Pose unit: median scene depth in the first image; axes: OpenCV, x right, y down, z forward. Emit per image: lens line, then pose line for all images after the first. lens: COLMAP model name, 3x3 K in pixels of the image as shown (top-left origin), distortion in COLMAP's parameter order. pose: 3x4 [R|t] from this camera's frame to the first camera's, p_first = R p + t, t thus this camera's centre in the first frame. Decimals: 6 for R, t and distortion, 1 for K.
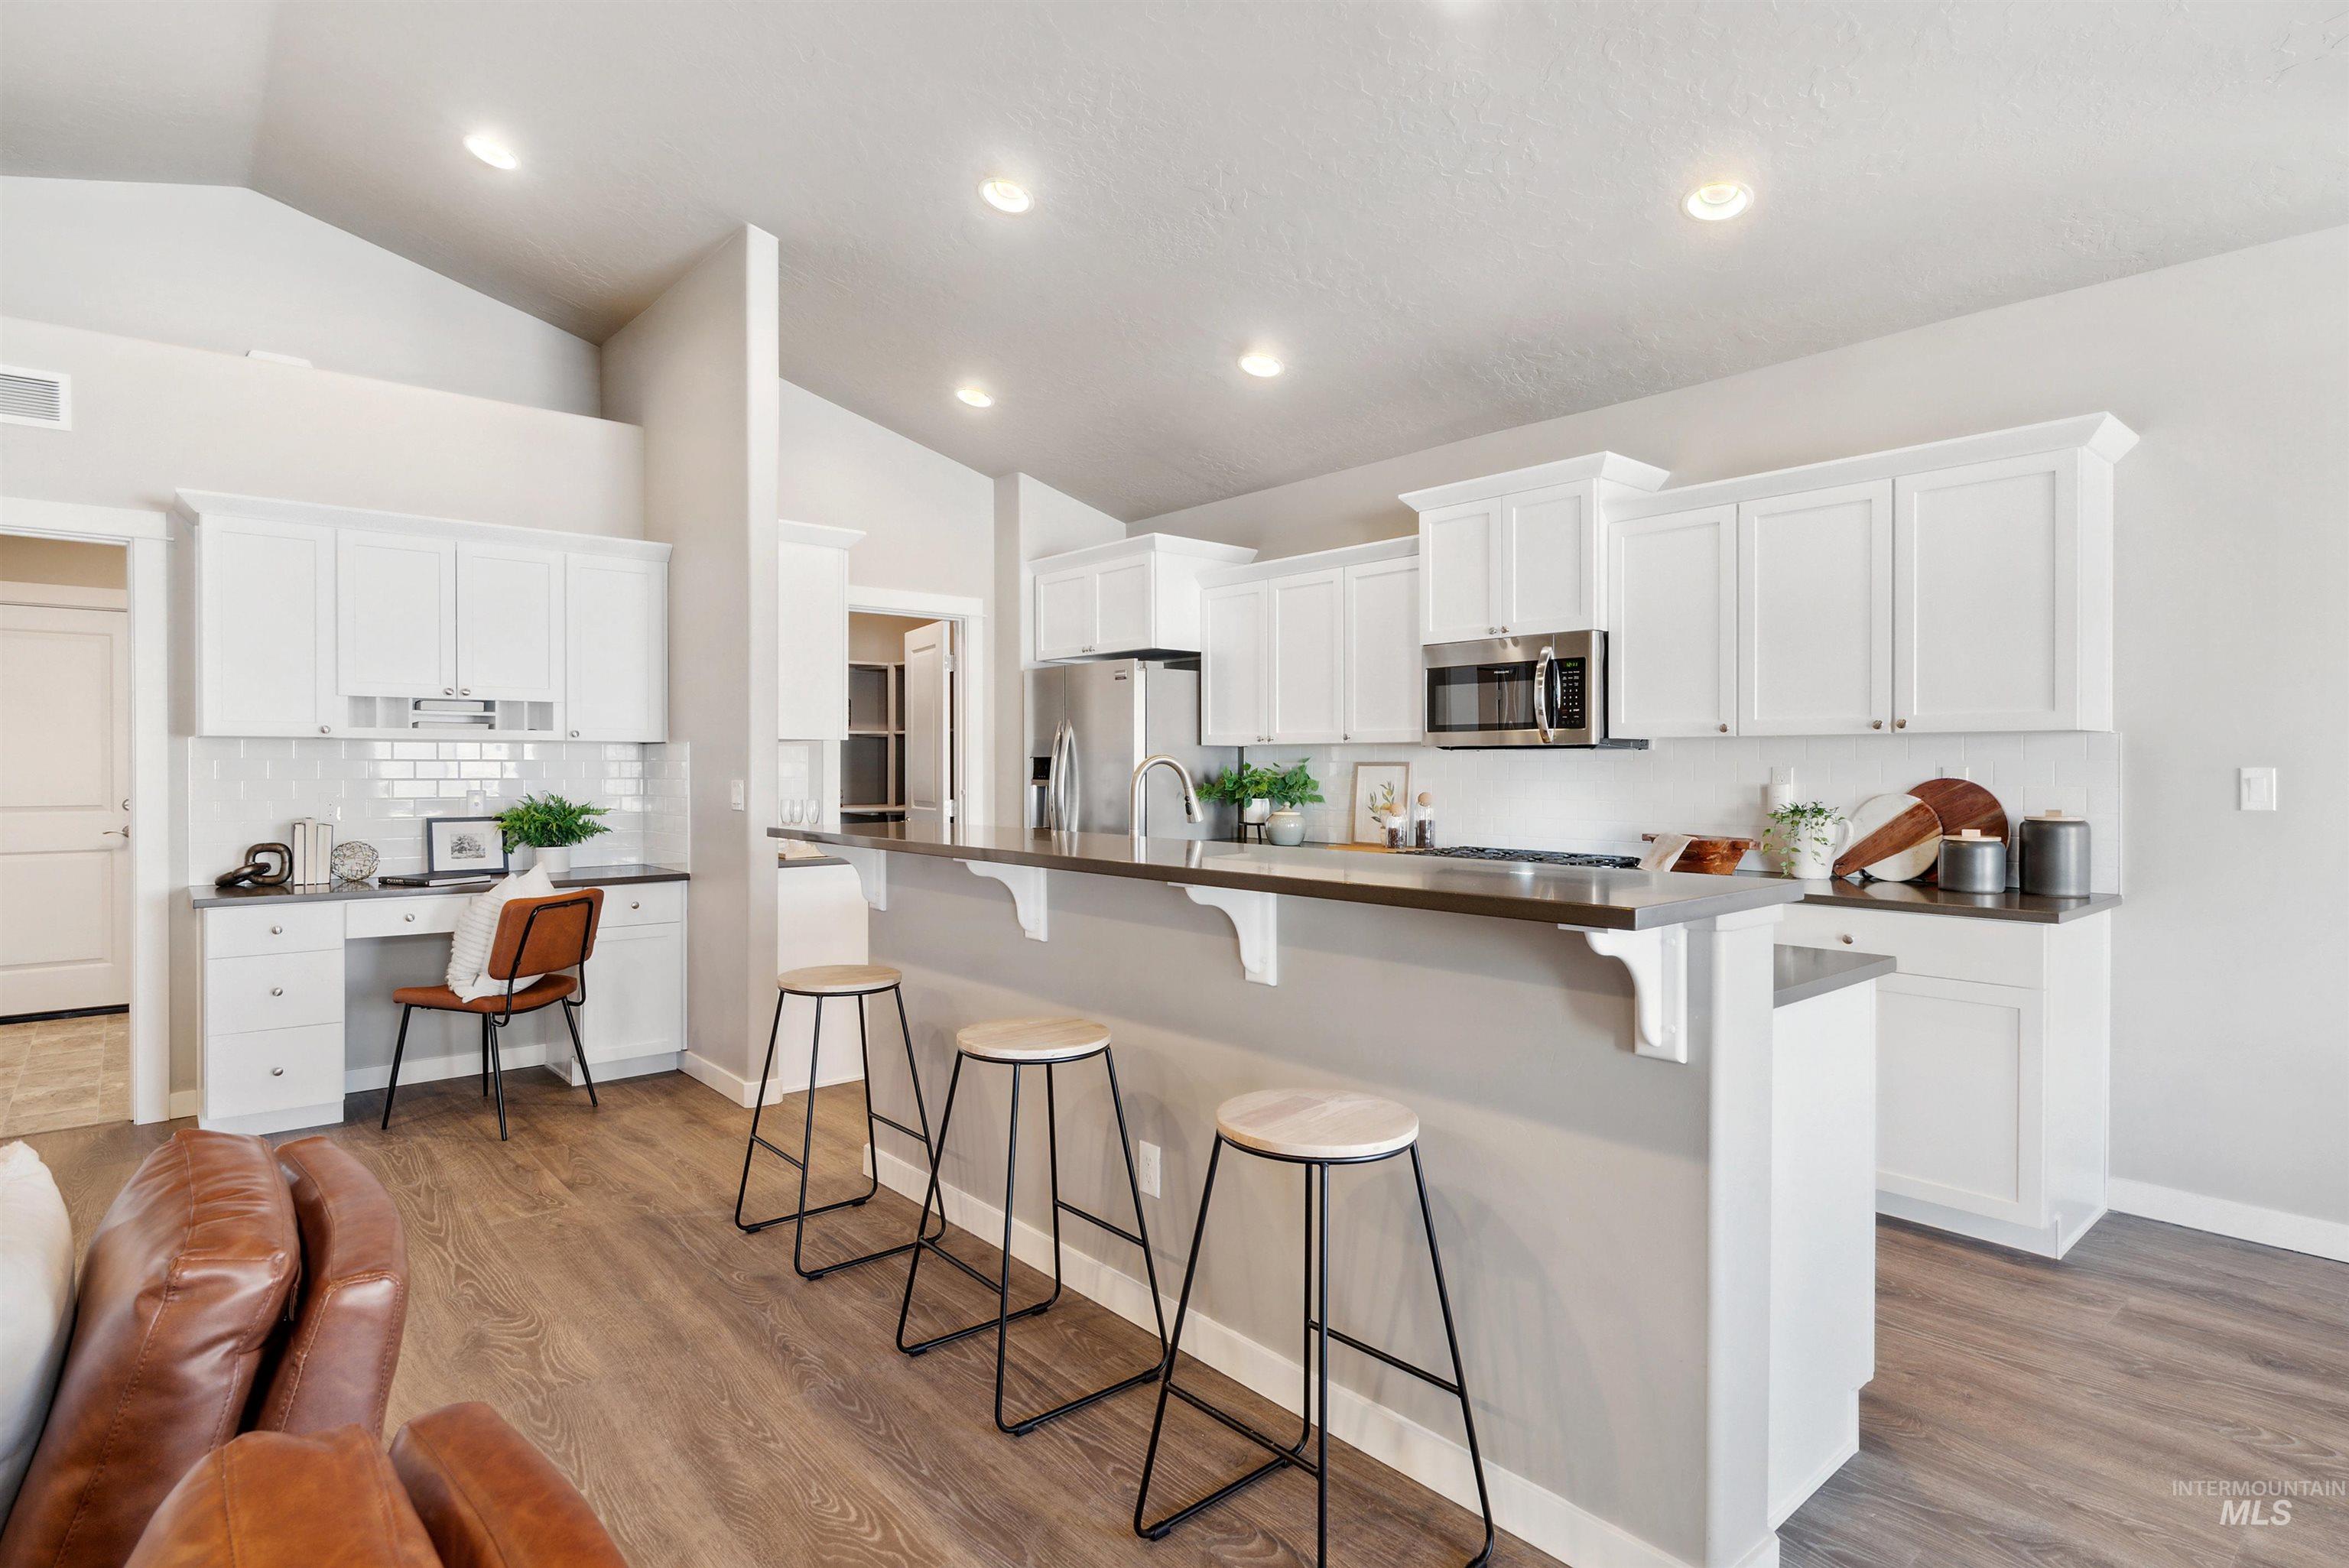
lens RADIAL K [[1198.6, 0, 1173.8], [0, 1198.6, 772.9], [0, 0, 1]] dist [-0.003763, -0.000428]
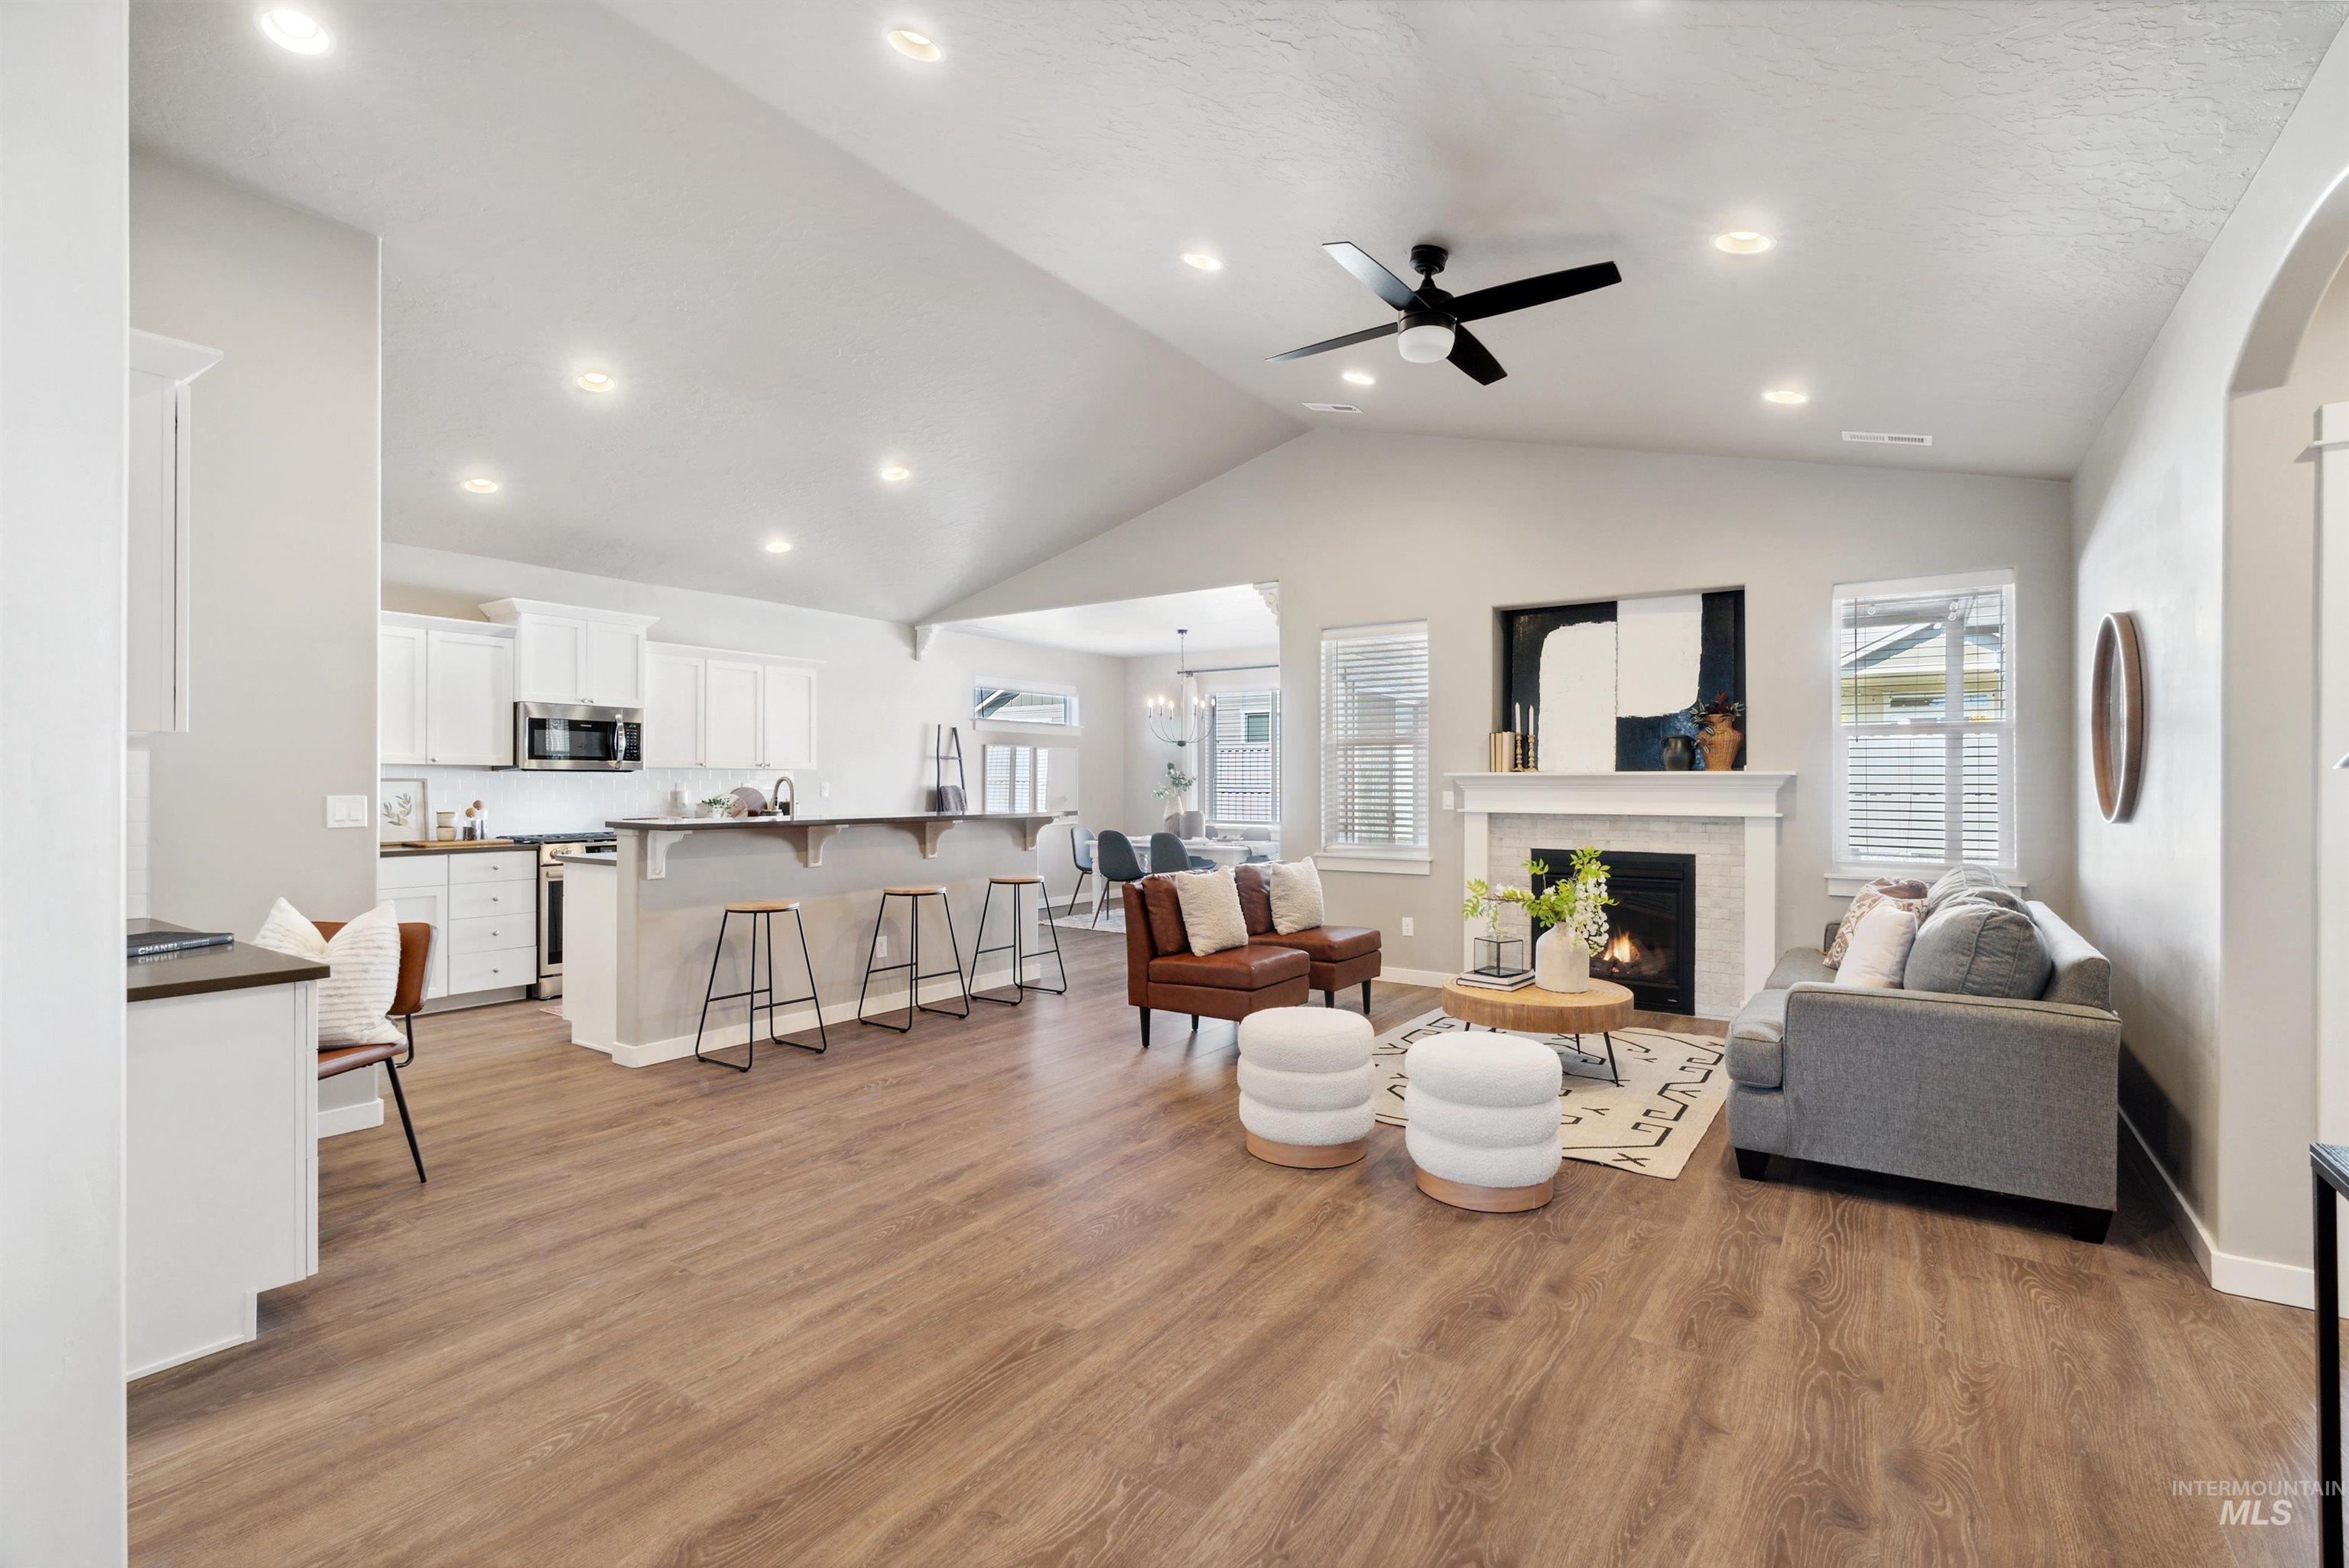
lens RADIAL K [[1055.4, 0, 1172.7], [0, 1055.4, 785.6], [0, 0, 1]] dist [-0.002158, -0.000310]
pose [[-0.248934, -0.002300, 0.968518, -1.407617], [0.003684, 0.999988, 0.003322, -0.002443], [-0.968513, 0.004395, -0.248922, 0.599021]]
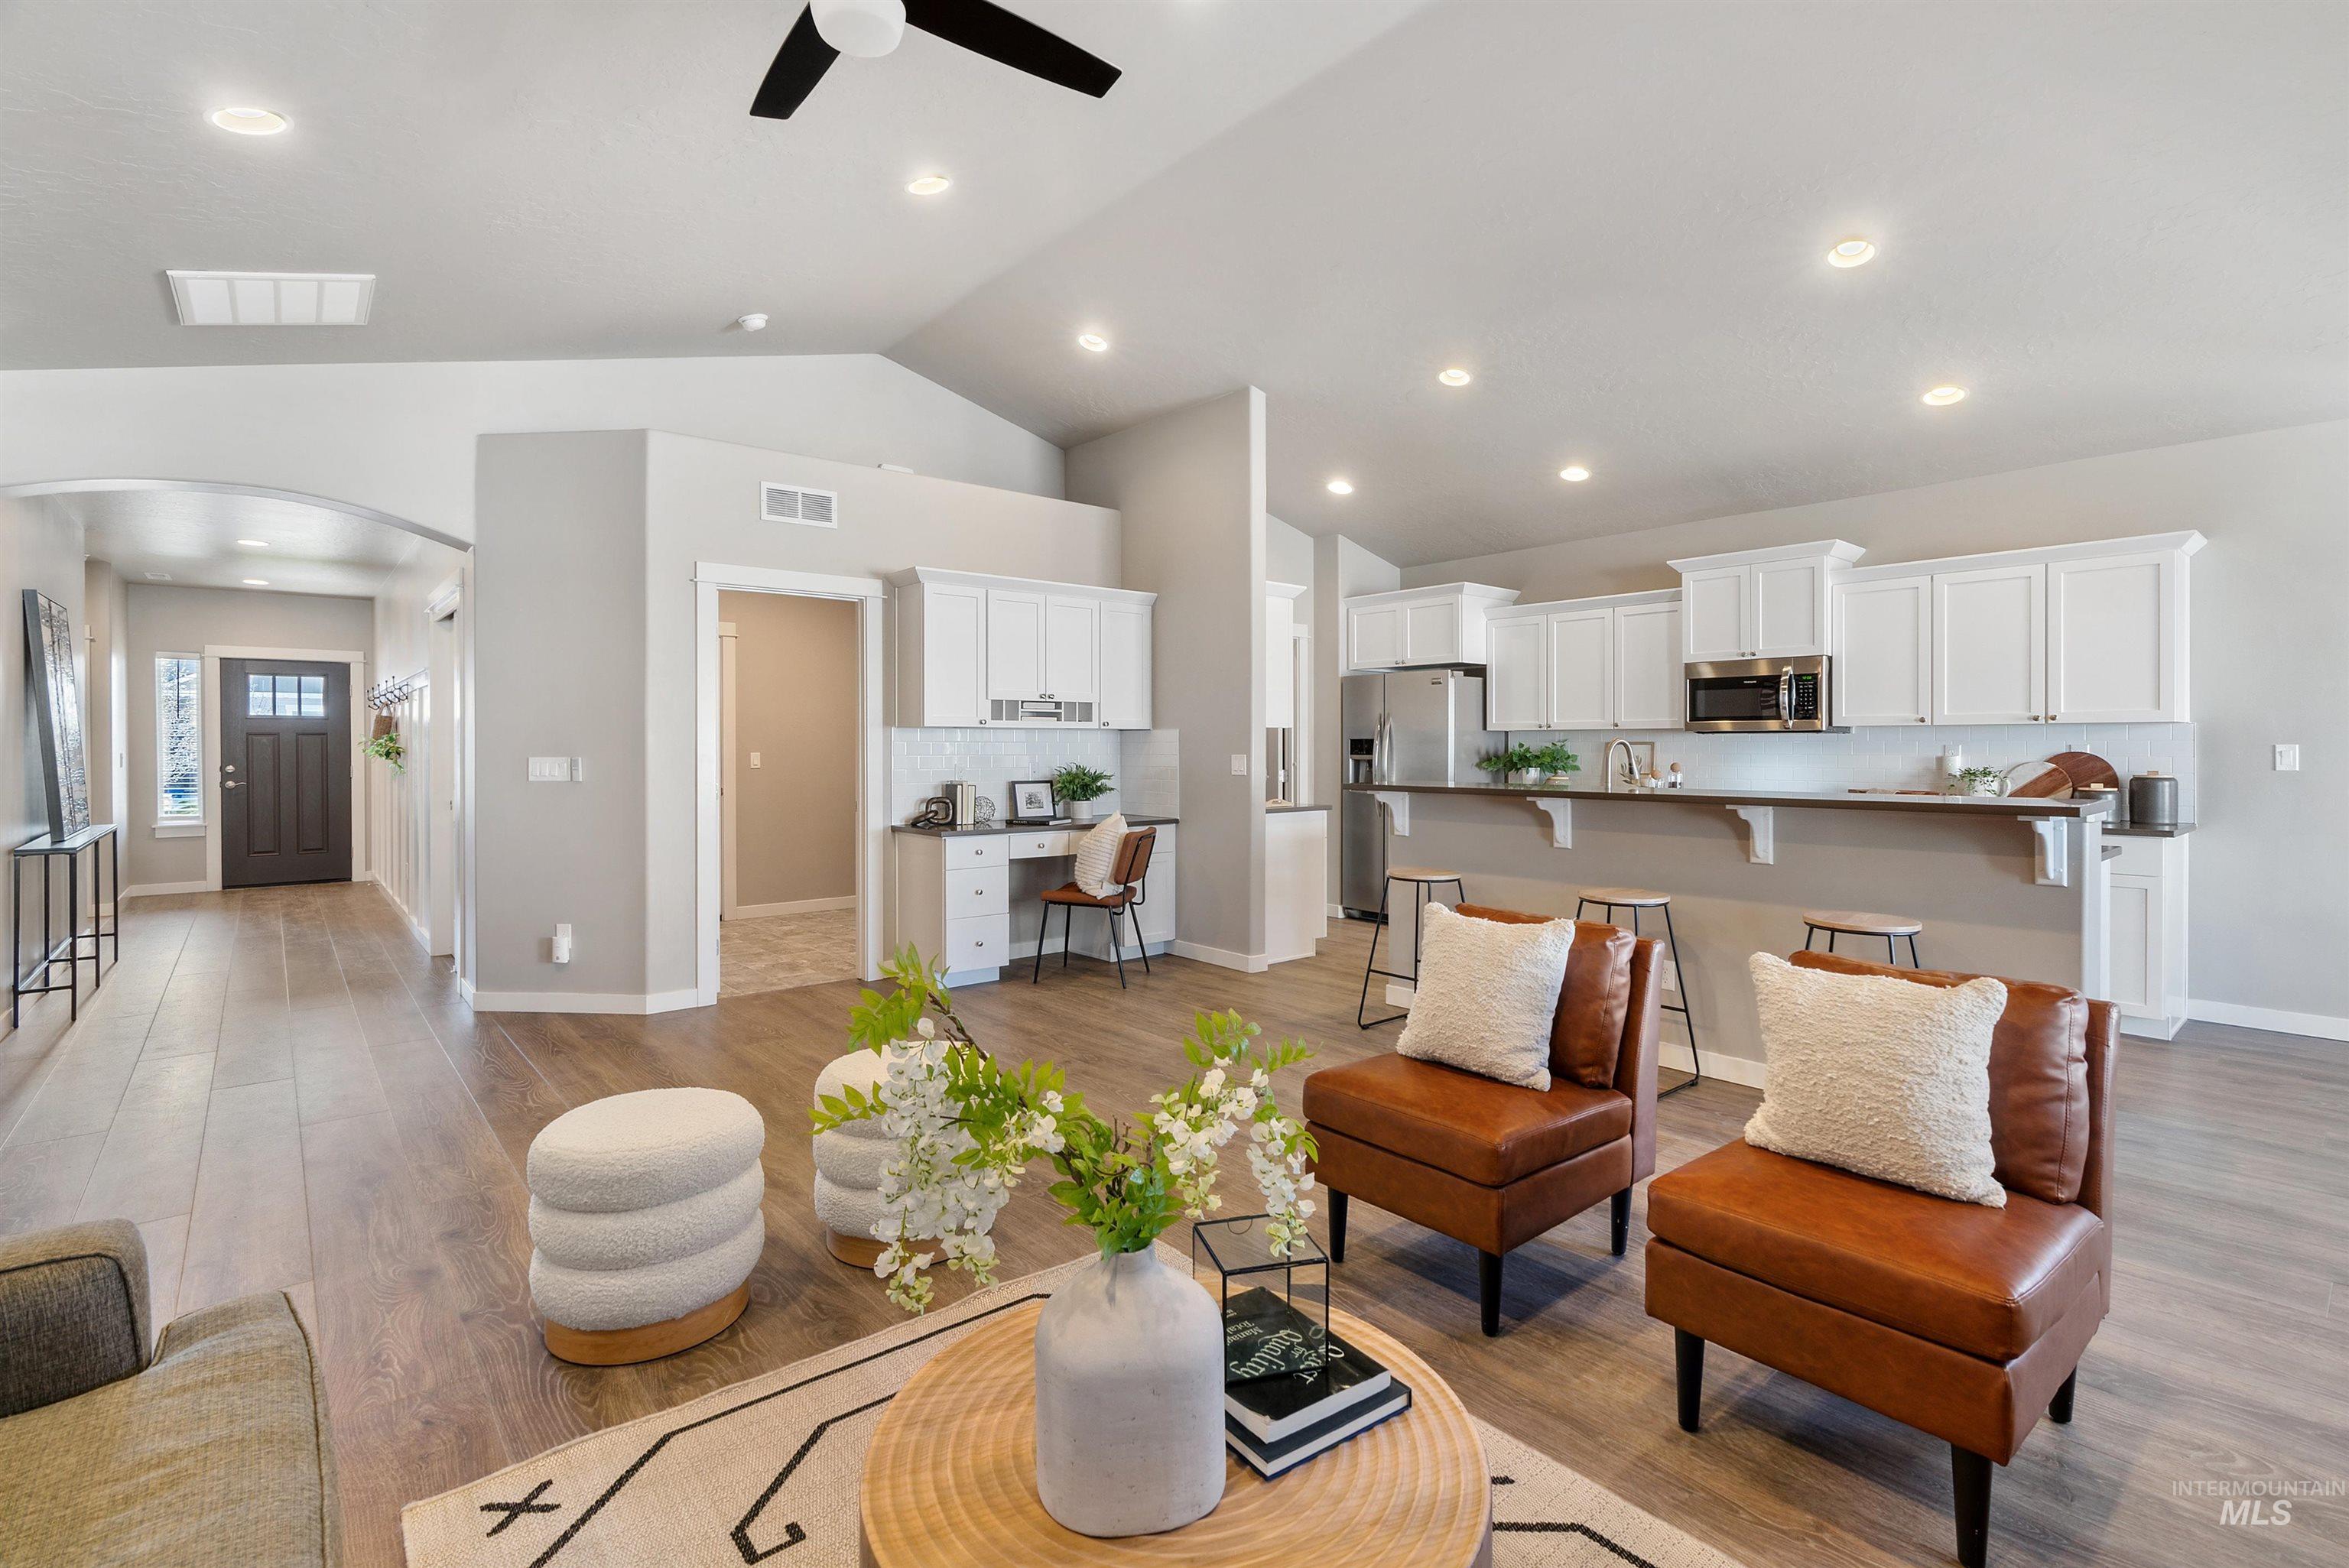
lens RADIAL K [[1065.6, 0, 1179.2], [0, 1065.6, 751.1], [0, 0, 1]] dist [-0.003011, -0.000040]
pose [[0.999981, -0.001875, -0.005900, -0.451993], [0.001868, 0.999998, -0.001211, 0.002830], [0.005903, 0.001200, 0.999982, -0.351078]]
